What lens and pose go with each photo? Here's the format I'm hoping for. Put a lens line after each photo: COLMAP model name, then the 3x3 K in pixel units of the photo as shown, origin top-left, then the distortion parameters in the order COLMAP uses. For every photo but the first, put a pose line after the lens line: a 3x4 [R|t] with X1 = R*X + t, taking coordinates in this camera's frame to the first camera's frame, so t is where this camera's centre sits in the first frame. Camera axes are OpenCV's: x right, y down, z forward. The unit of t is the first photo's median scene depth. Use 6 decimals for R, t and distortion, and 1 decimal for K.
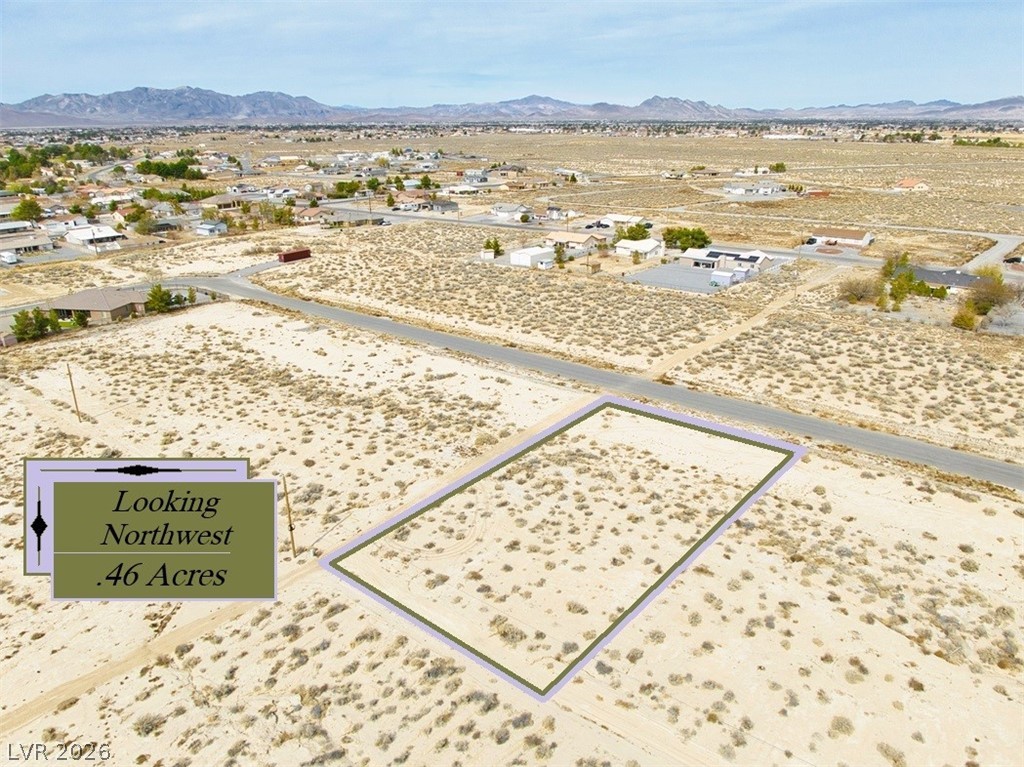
lens RADIAL K [[727.7, 0, 512.0], [0, 727.7, 383.5], [0, 0, 1]] dist [0.015996, -0.046021]
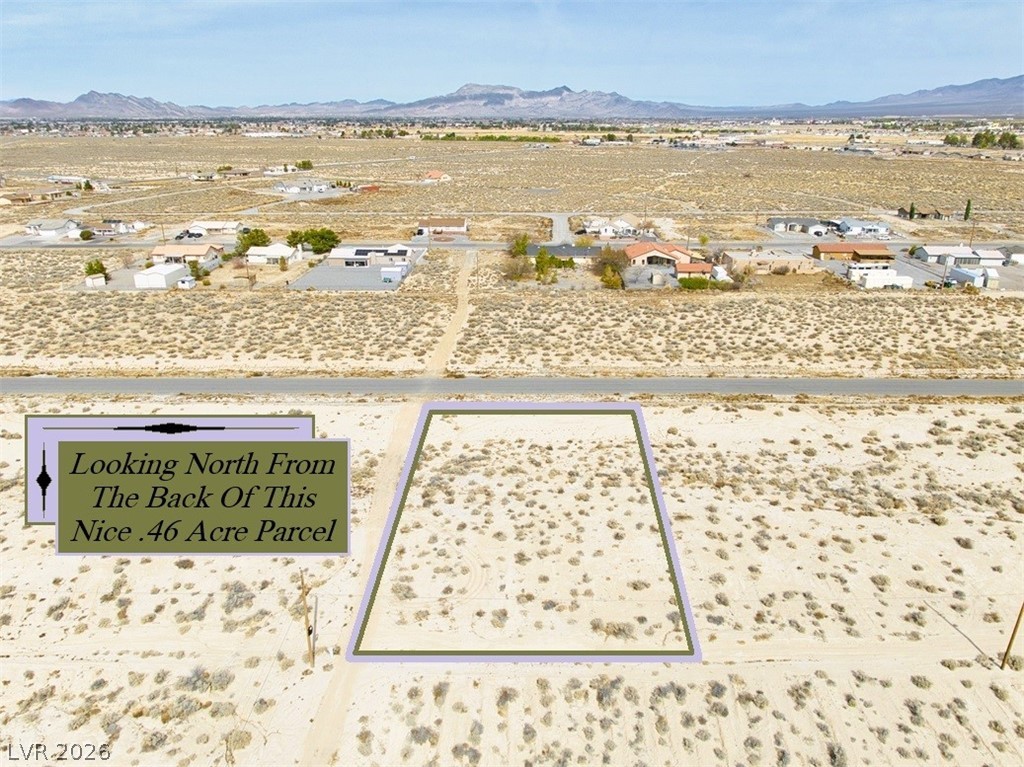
lens RADIAL K [[738.6, 0, 512.0], [0, 738.6, 383.5], [0, 0, 1]] dist [0.017688, -0.047868]
pose [[0.782047, -0.205015, 0.588533, -0.458055], [0.206275, 0.976267, 0.065983, -0.060135], [-0.588092, 0.069797, 0.805776, 0.172224]]
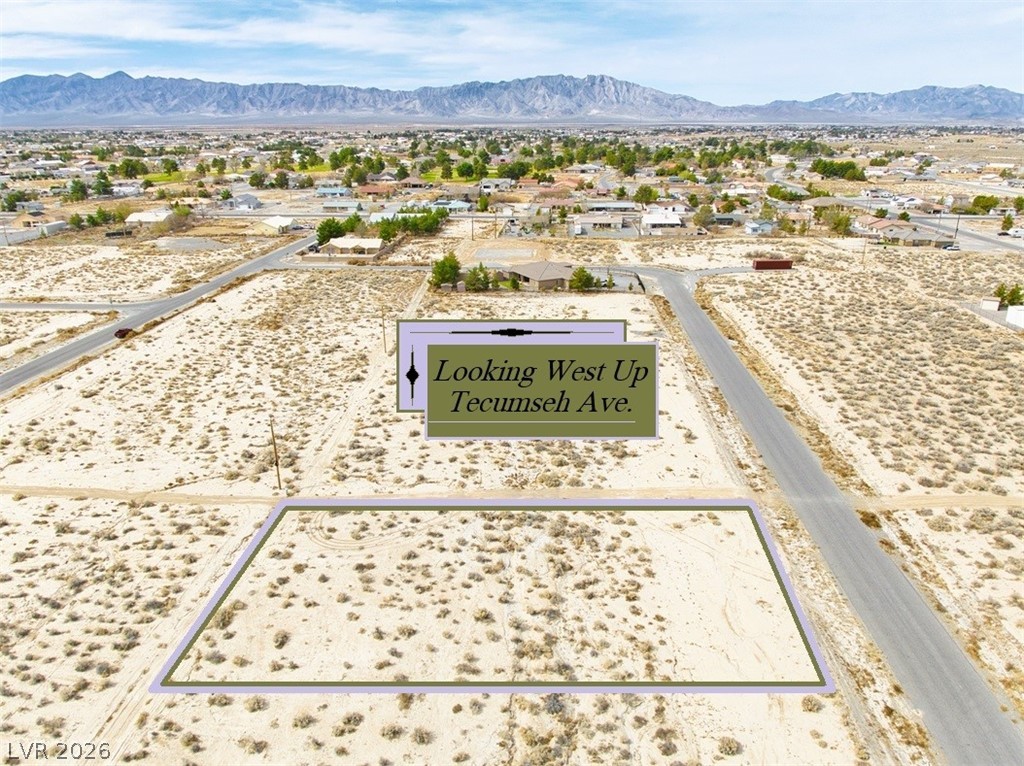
lens RADIAL K [[727.7, 0, 512.0], [0, 727.7, 383.0], [0, 0, 1]] dist [0.015996, -0.046021]
pose [[0.594253, 0.279410, -0.754184, 0.655994], [-0.278766, 0.951143, 0.132728, -0.160056], [0.754423, 0.131367, 0.643109, 0.425141]]
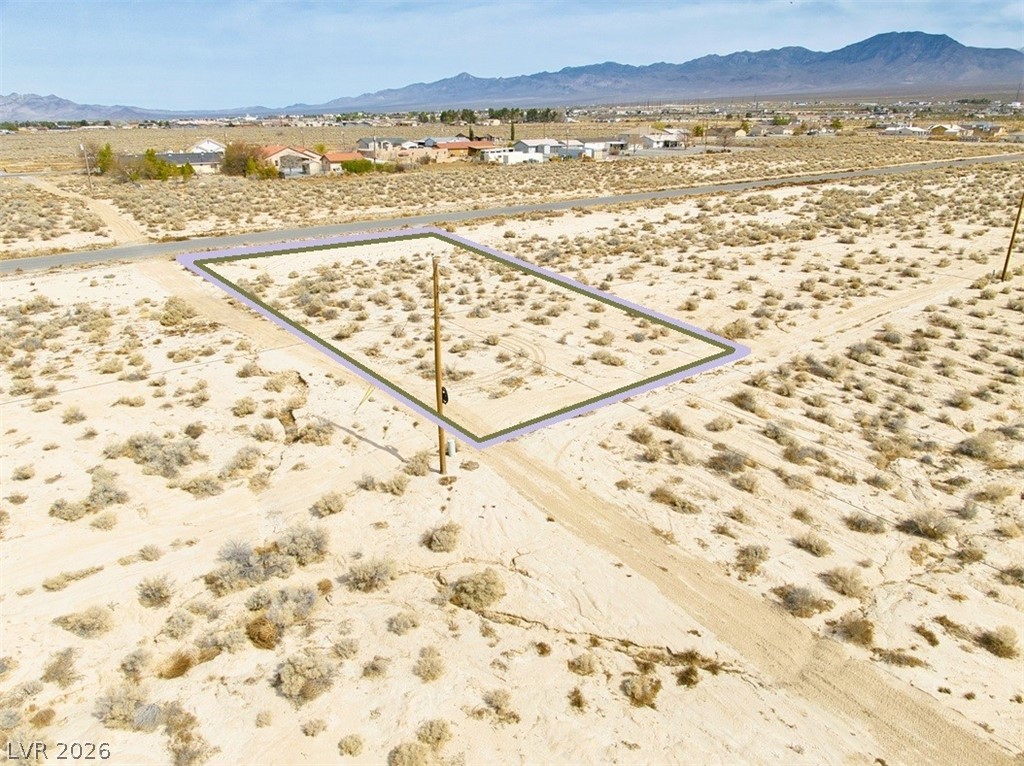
lens RADIAL K [[727.7, 0, 512.0], [0, 727.7, 383.0], [0, 0, 1]] dist [0.015996, -0.046021]
pose [[0.232049, -0.327600, 0.915878, -0.556653], [0.337026, 0.910332, 0.240226, 0.088363], [-0.912451, 0.252931, 0.321651, 0.694339]]
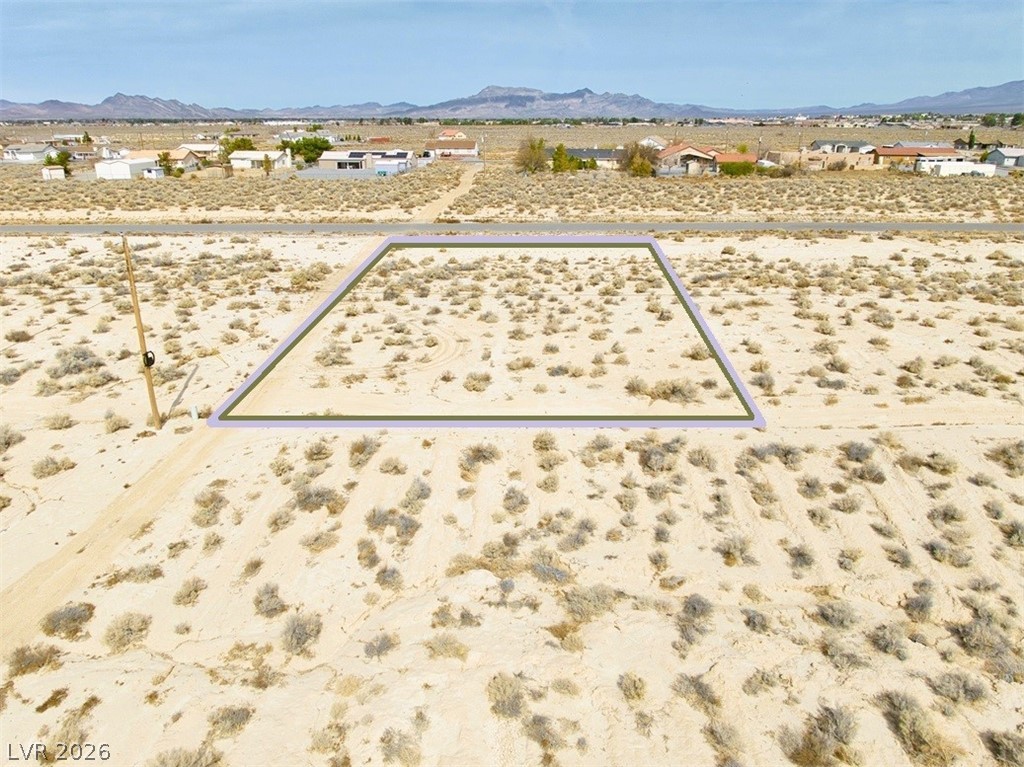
lens RADIAL K [[738.6, 0, 512.0], [0, 738.6, 383.5], [0, 0, 1]] dist [0.017688, -0.047868]
pose [[0.798831, -0.195041, 0.569059, -0.324693], [0.199107, 0.978386, 0.055834, 0.194204], [-0.567649, 0.068702, 0.820399, 0.403526]]
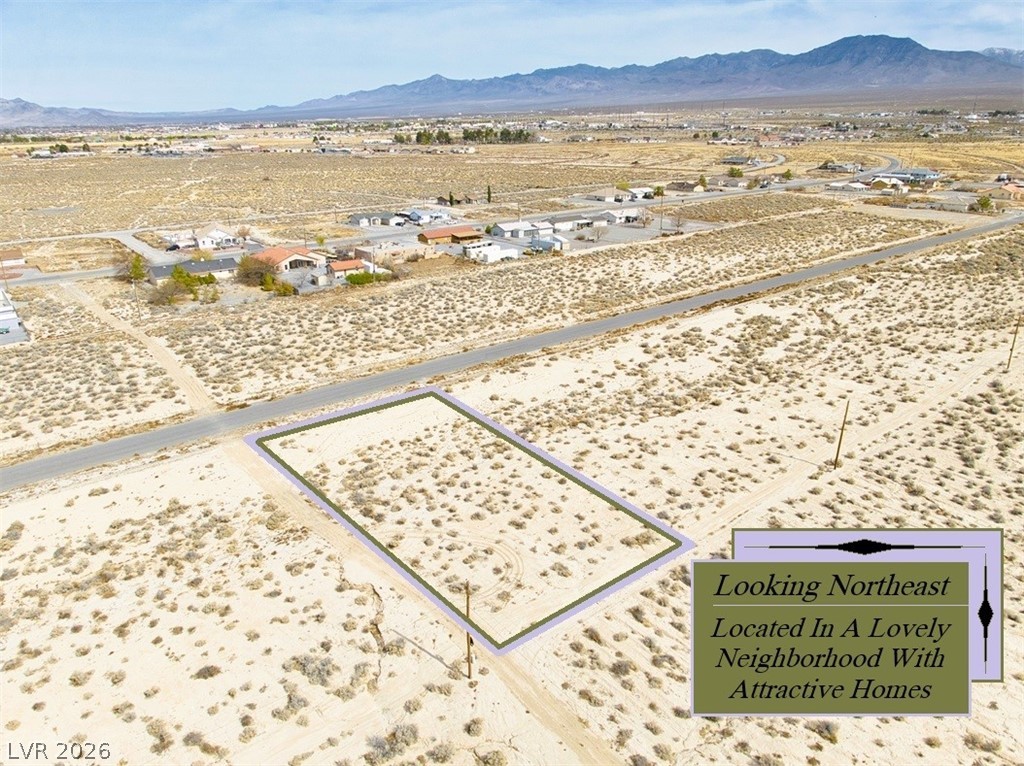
lens RADIAL K [[727.7, 0, 512.0], [0, 727.7, 383.0], [0, 0, 1]] dist [0.015996, -0.046021]
pose [[0.198300, -0.330606, 0.922701, -0.771633], [0.341251, 0.905784, 0.251205, -0.196349], [-0.918817, 0.265059, 0.292437, 0.548803]]
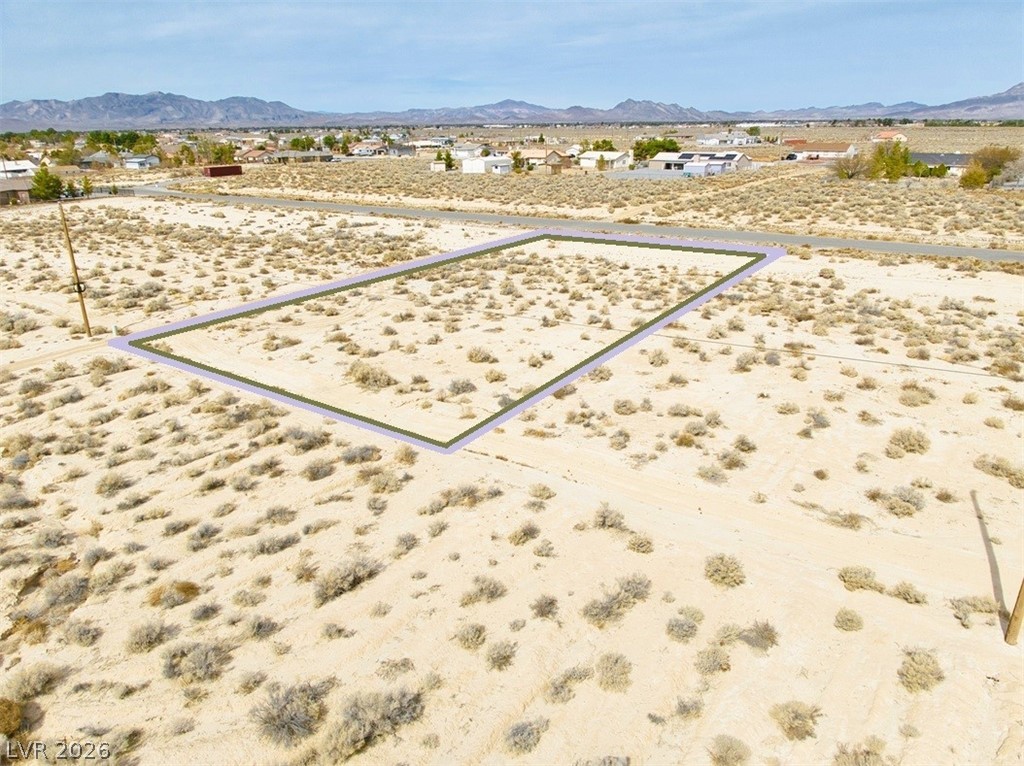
lens RADIAL K [[725.6, 0, 512.0], [0, 725.6, 383.0], [0, 0, 1]] dist [0.013296, -0.039858]
pose [[0.999482, -0.014154, 0.028920, 0.071763], [0.014325, 0.999881, -0.005689, 0.248716], [-0.028836, 0.006101, 0.999566, 0.252521]]
